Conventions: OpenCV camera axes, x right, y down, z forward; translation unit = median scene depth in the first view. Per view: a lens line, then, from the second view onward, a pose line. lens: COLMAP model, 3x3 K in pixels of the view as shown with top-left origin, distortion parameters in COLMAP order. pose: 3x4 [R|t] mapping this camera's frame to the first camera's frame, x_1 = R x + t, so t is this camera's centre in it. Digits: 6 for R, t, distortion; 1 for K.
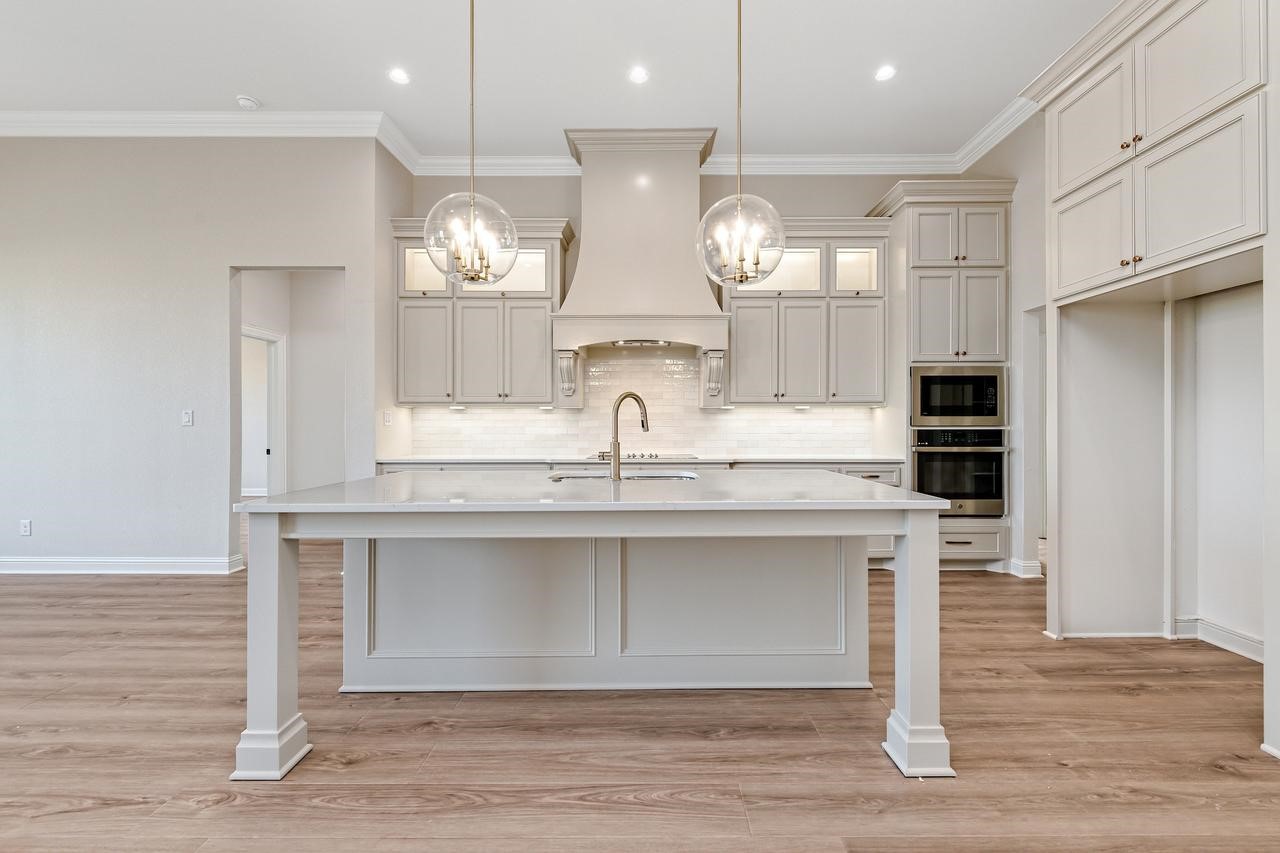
lens RADIAL K [[518.3, 0, 647.1], [0, 518.3, 424.6], [0, 0, 1]] dist [0.000693, -0.000847]
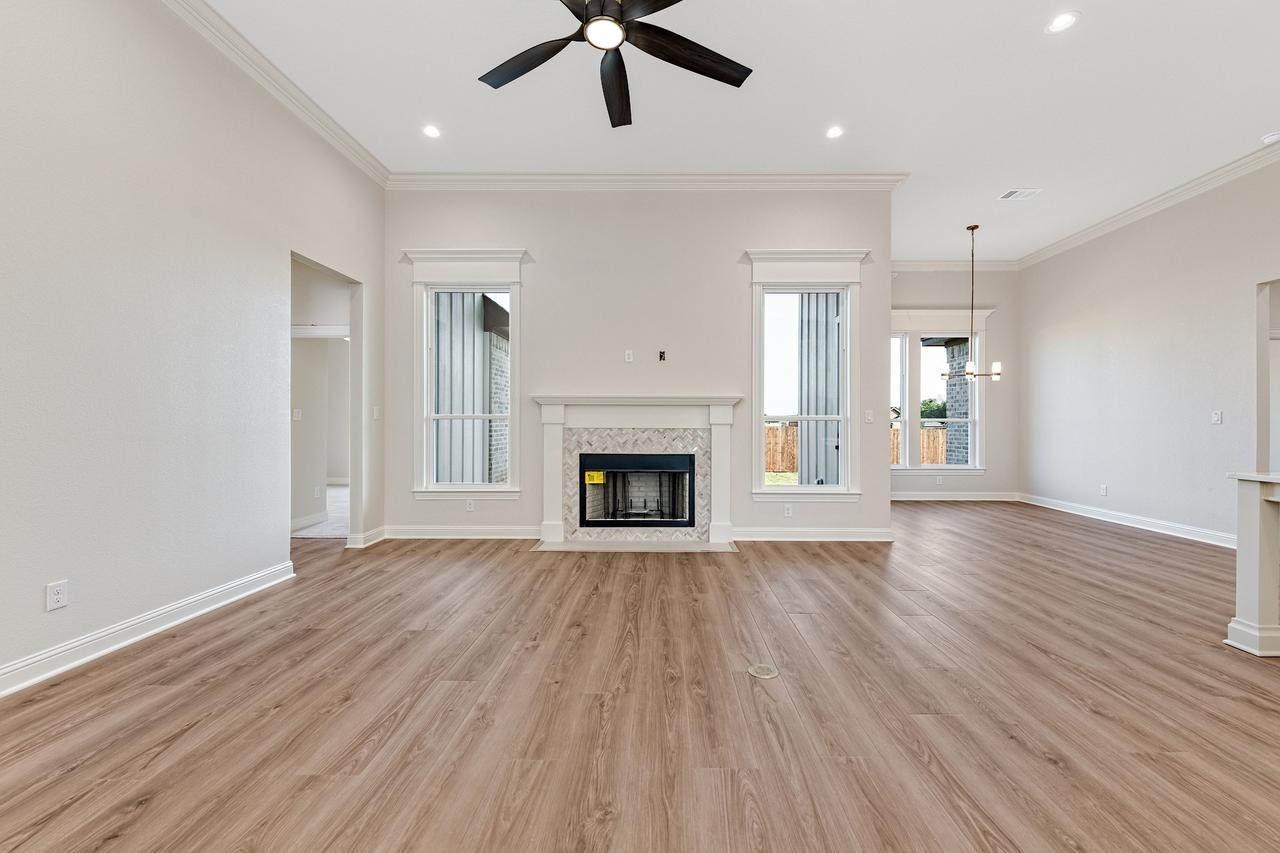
lens RADIAL K [[516.8, 0, 659.7], [0, 516.8, 426.3], [0, 0, 1]] dist [-0.002146, -0.000786]
pose [[-0.001874, 0.007715, -0.999968, 0.334393], [0.002350, 0.999968, 0.007711, -0.003037], [0.999995, -0.002335, -0.001892, -0.316422]]
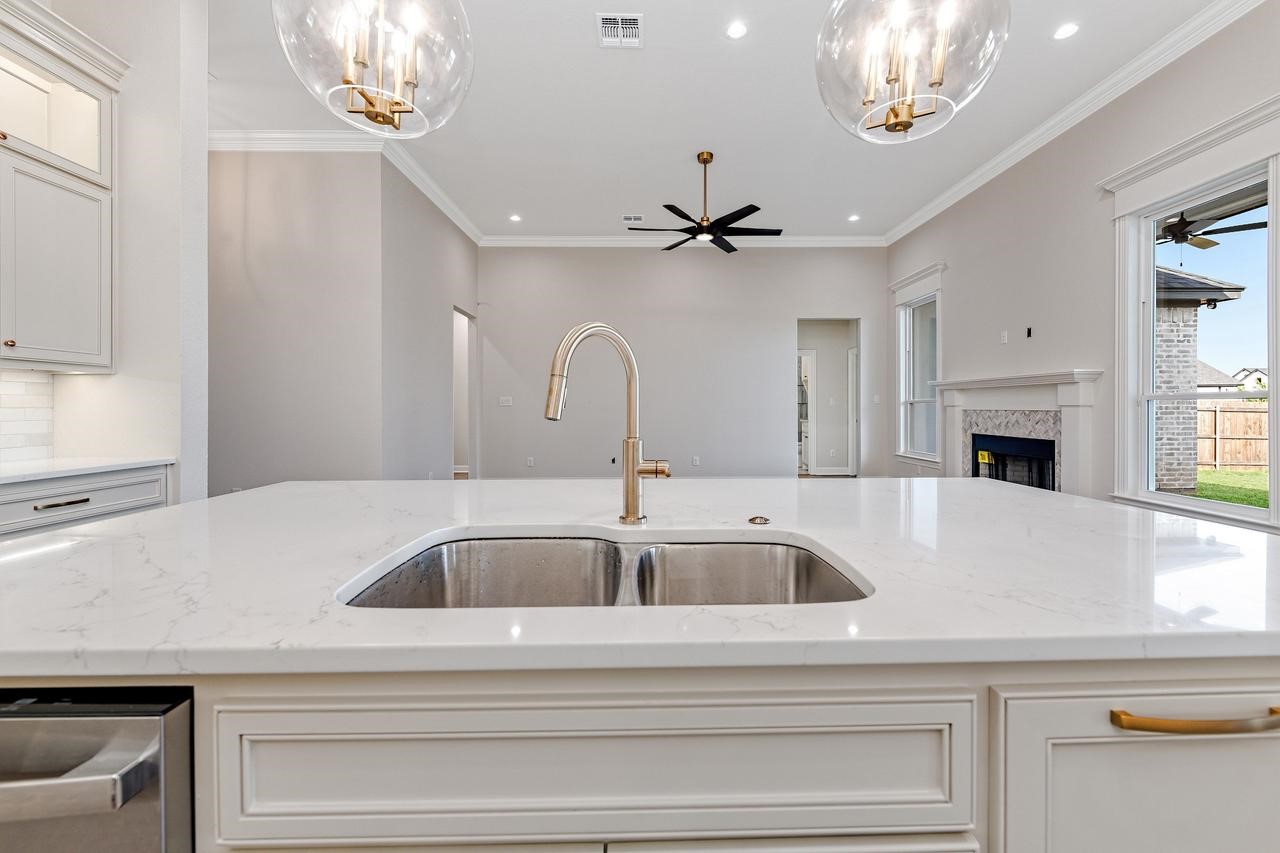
lens RADIAL K [[523.2, 0, 648.6], [0, 523.2, 408.6], [0, 0, 1]] dist [-0.001344, -0.000308]
pose [[-0.999717, 0.005328, -0.023194, -0.045651], [0.005391, 0.999982, -0.002666, 0.006041], [0.023179, -0.002790, -0.999727, 0.888623]]
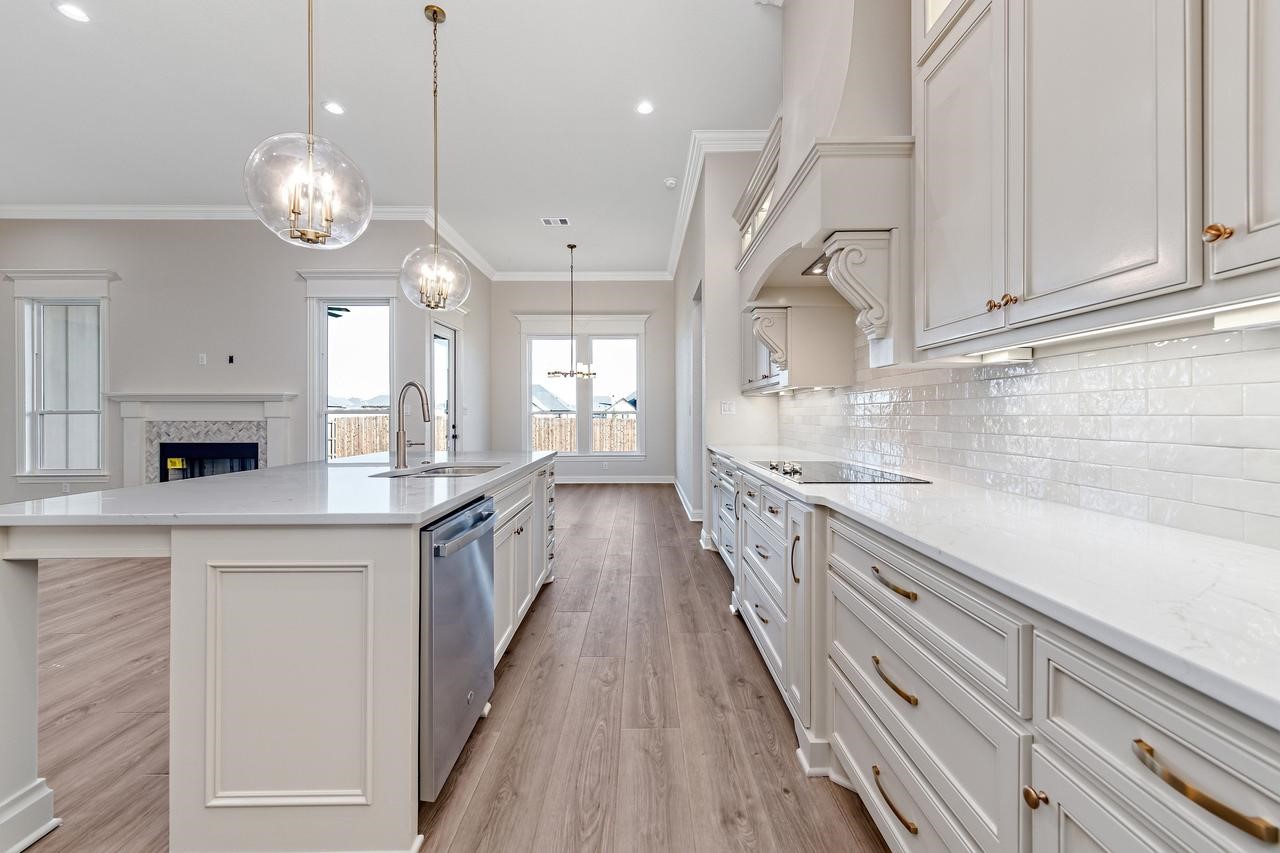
lens RADIAL K [[518.1, 0, 644.5], [0, 518.1, 416.8], [0, 0, 1]] dist [0.002746, -0.000037]
pose [[0.012613, 0.004112, -0.999912, 0.588762], [0.007039, 0.999966, 0.004201, 0.001641], [0.999896, -0.007091, 0.012583, 0.891543]]
